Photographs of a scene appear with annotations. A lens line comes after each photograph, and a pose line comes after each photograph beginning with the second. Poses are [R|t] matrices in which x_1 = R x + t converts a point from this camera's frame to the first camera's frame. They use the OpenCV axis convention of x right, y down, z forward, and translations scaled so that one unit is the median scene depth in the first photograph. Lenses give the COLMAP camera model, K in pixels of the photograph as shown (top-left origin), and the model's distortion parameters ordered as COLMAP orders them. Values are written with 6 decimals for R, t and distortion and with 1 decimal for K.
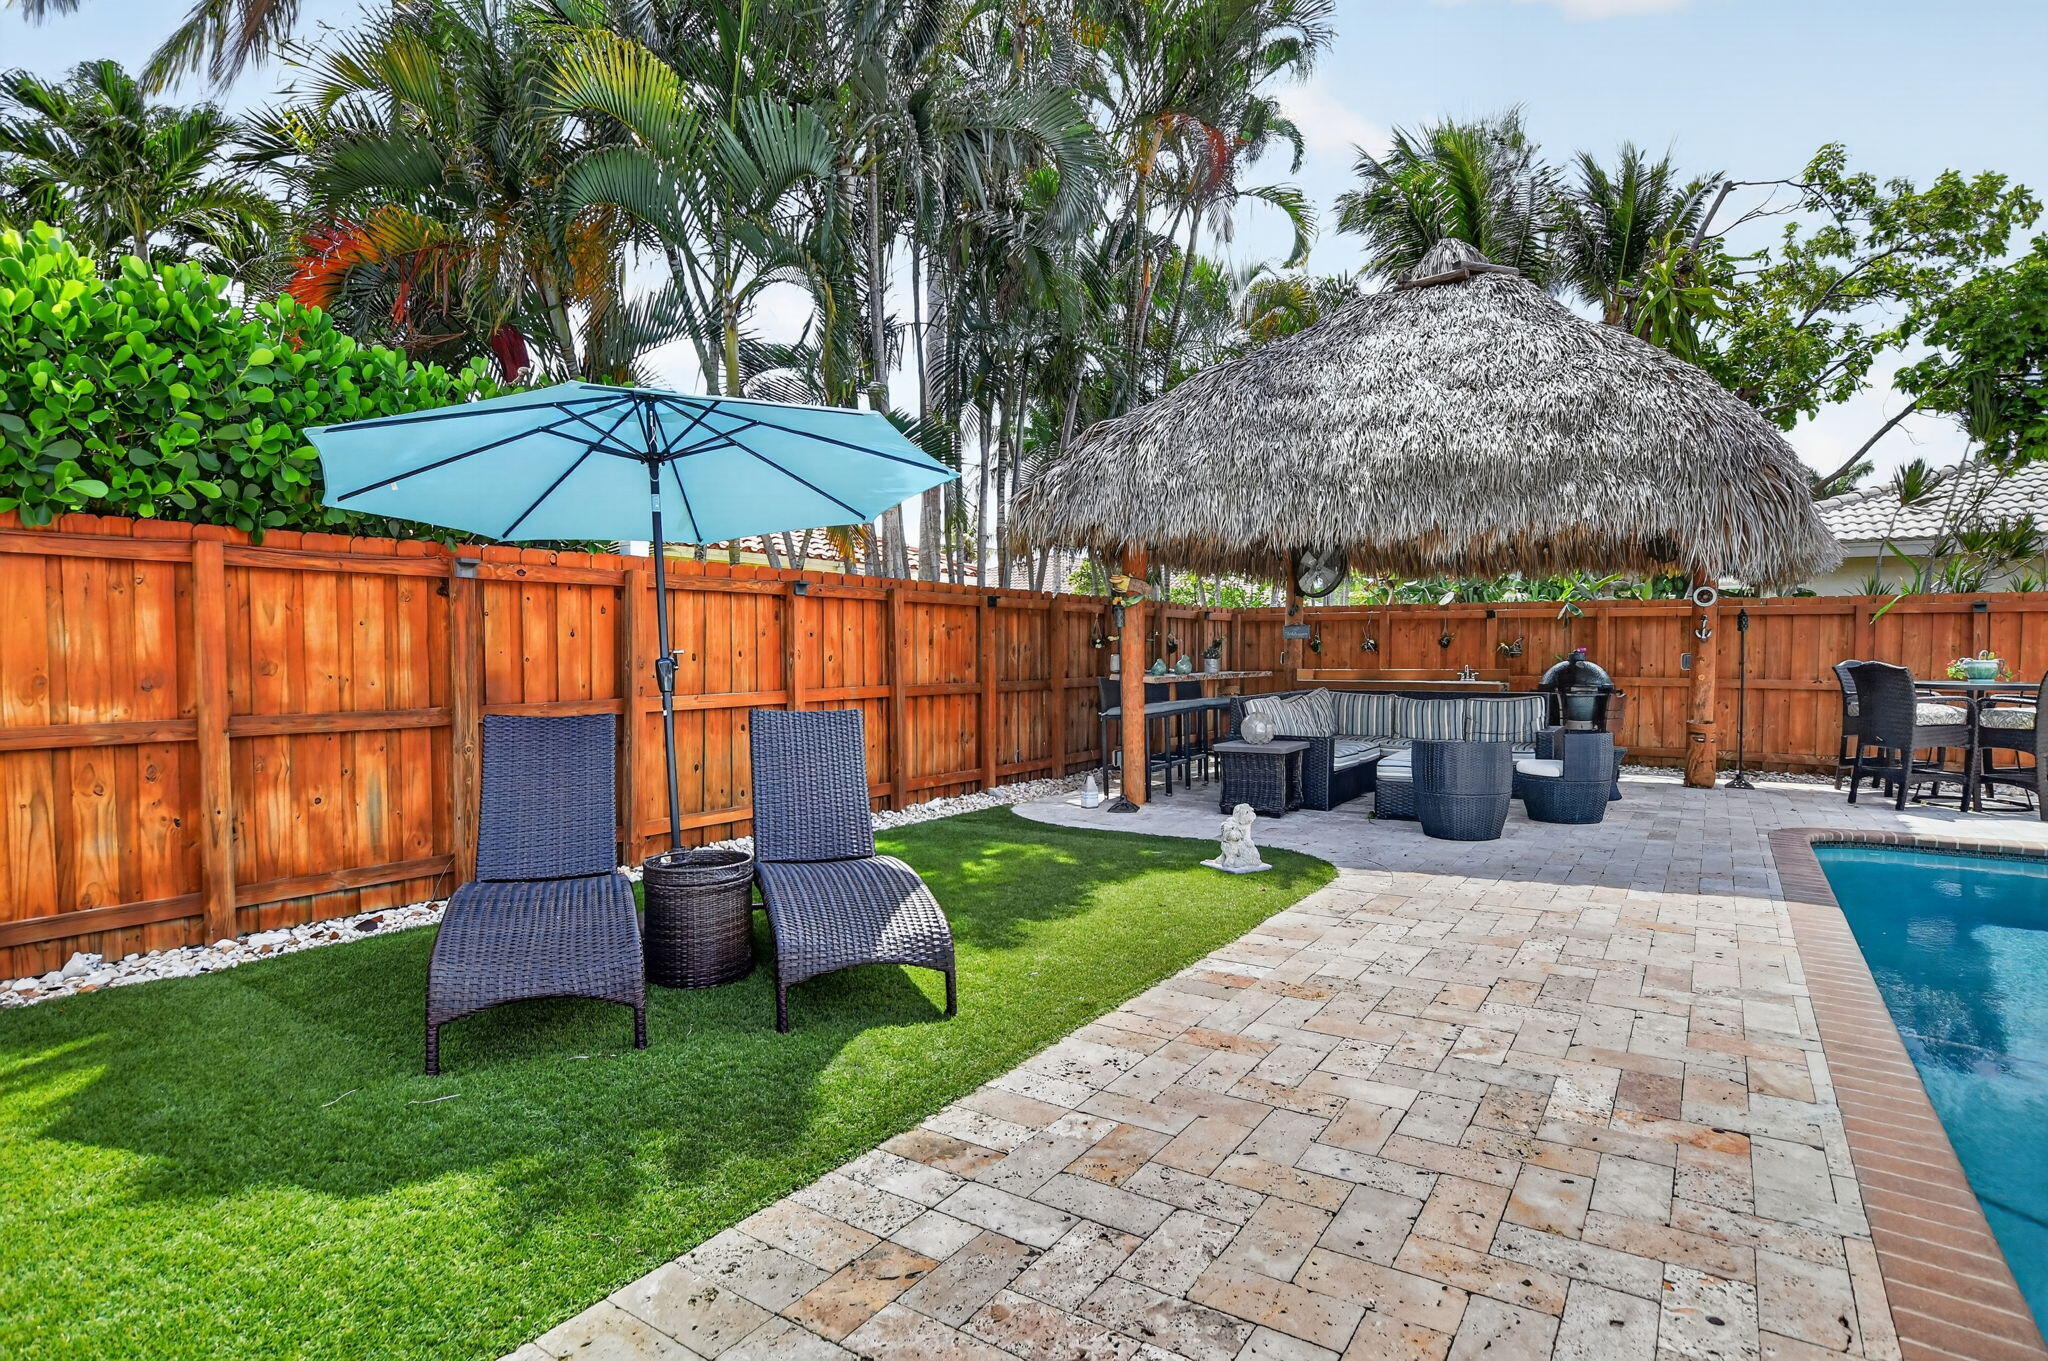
lens RADIAL K [[1040.4, 0, 1026.2], [0, 1040.4, 686.6], [0, 0, 1]] dist [-0.022508, 0.002469]
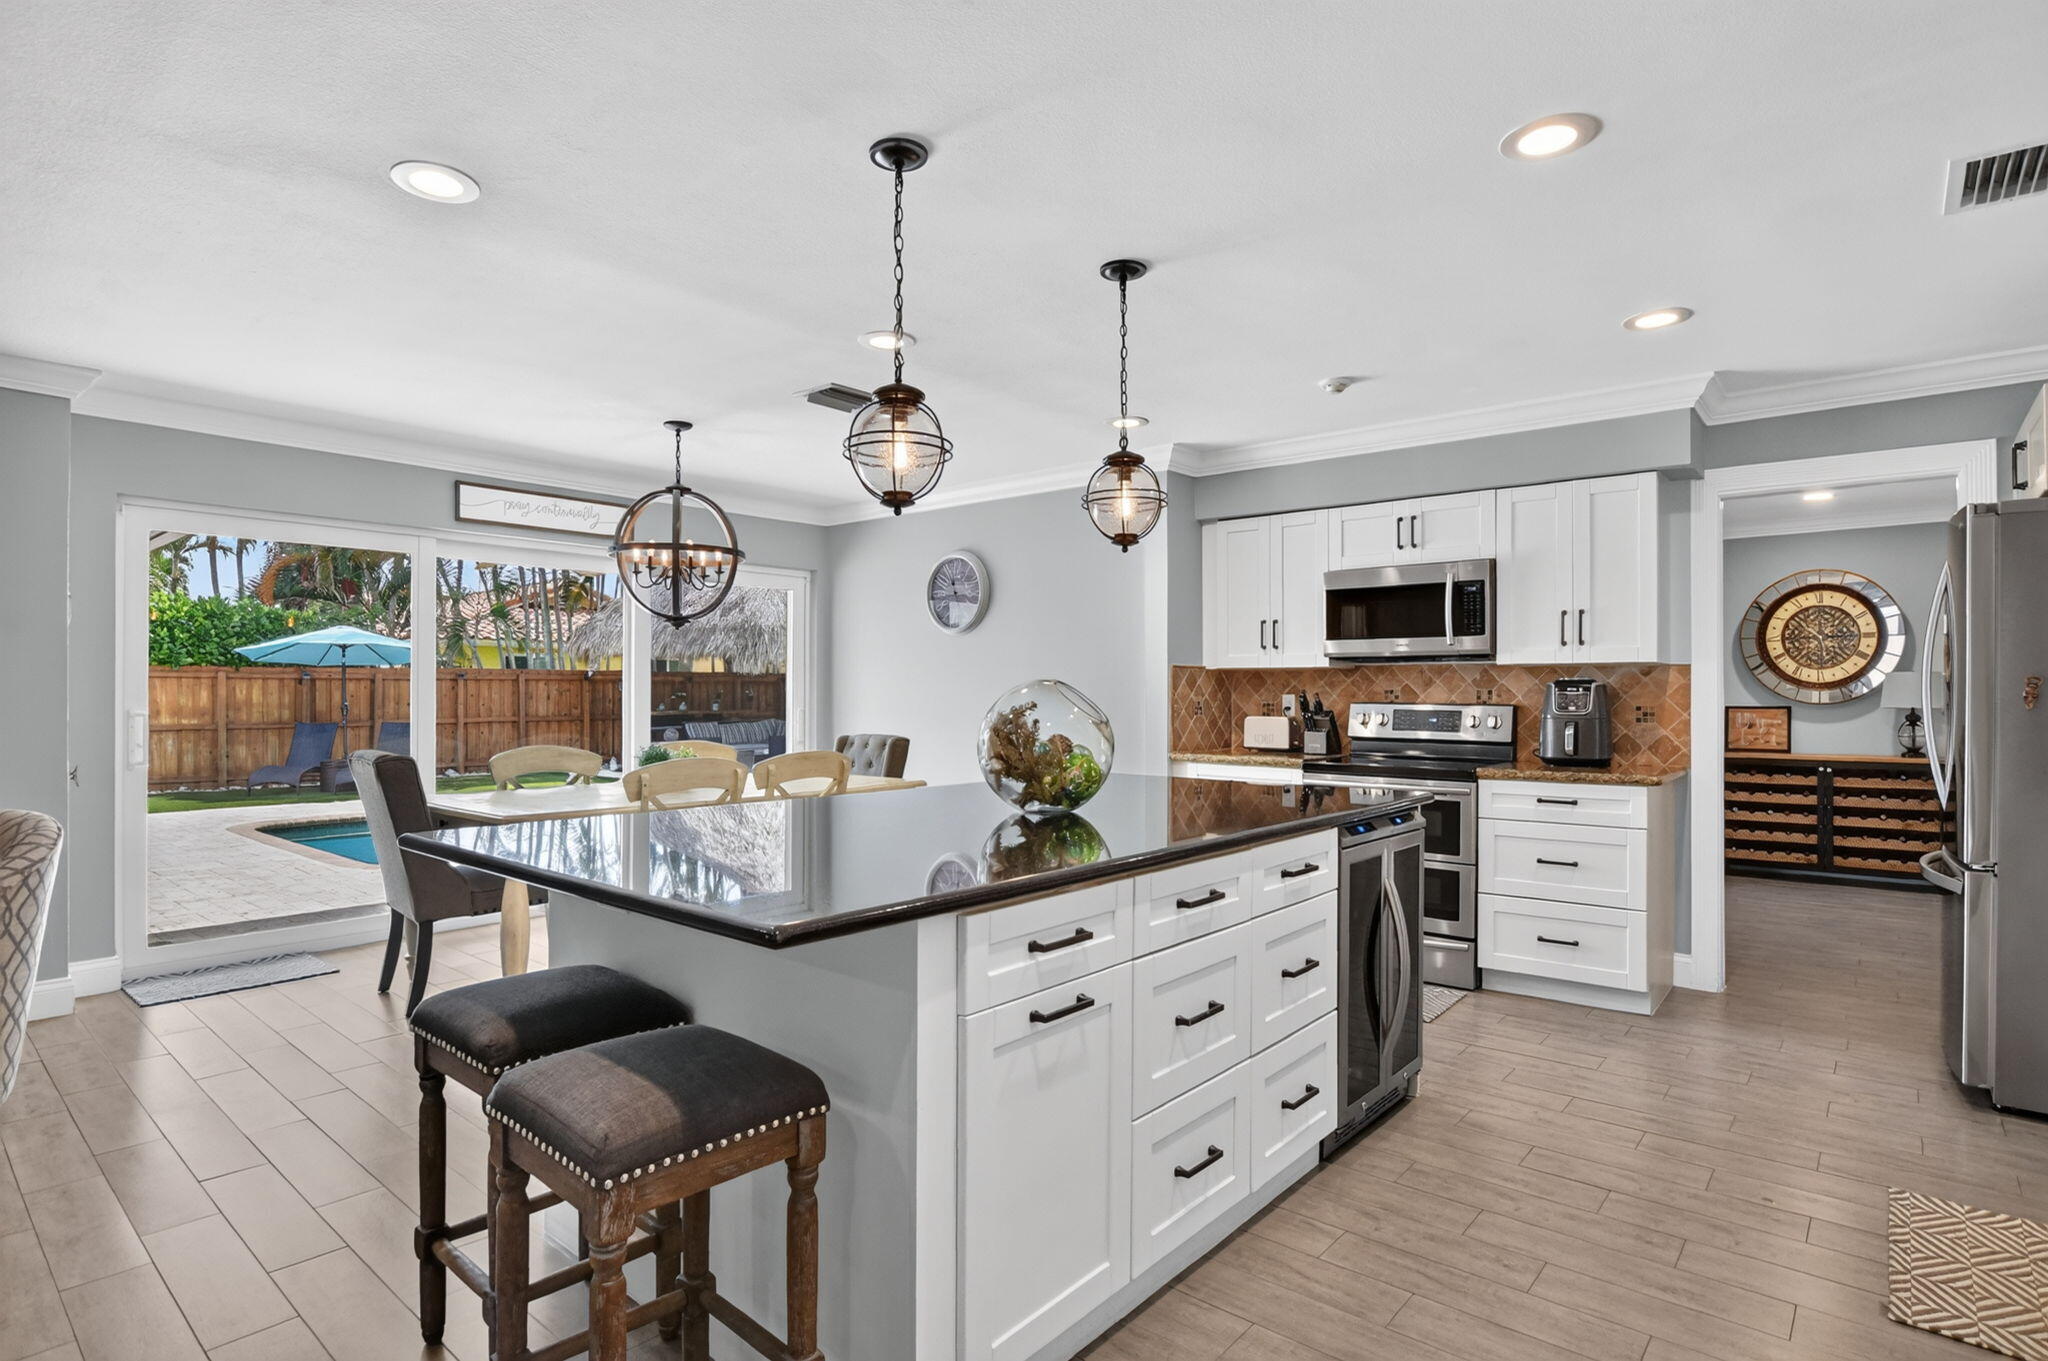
lens RADIAL K [[1040.4, 0, 1004.8], [0, 1040.4, 689.9], [0, 0, 1]] dist [-0.022508, 0.002469]
pose [[0.993905, -0.004025, -0.110166, 1.879960], [-0.000294, 0.999233, -0.039154, 0.046258], [0.110239, 0.038947, 0.993142, -1.827096]]
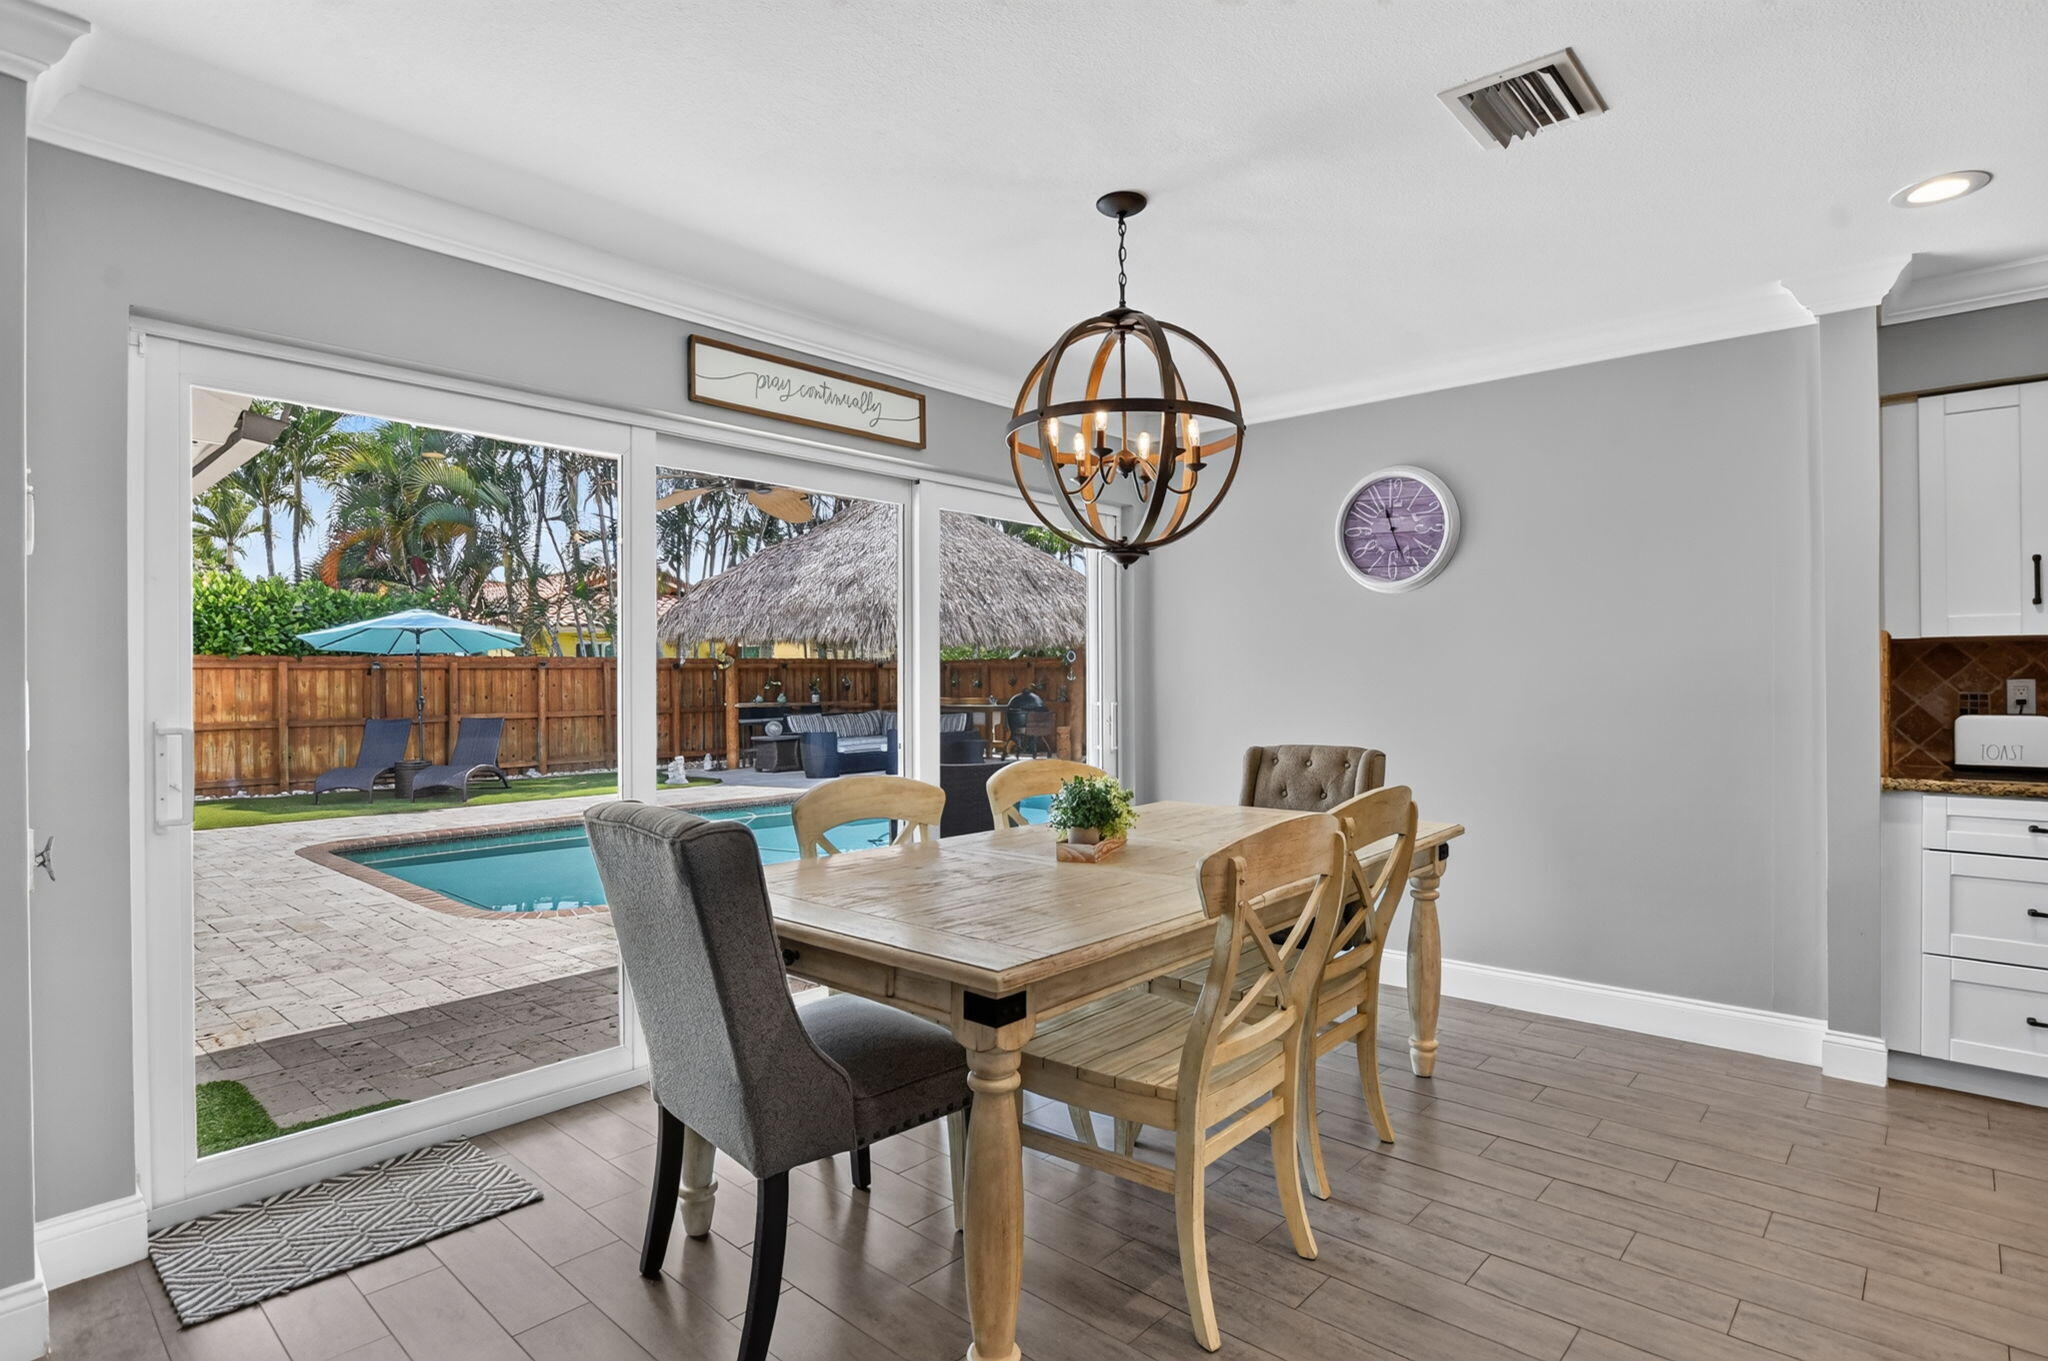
lens RADIAL K [[1040.4, 0, 1009.9], [0, 1040.4, 680.2], [0, 0, 1]] dist [-0.022508, 0.002469]
pose [[0.989984, -0.010825, -0.140761, 1.522060], [0.005892, 0.999355, -0.035418, 0.029608], [0.141054, 0.034234, 0.989410, -1.477913]]
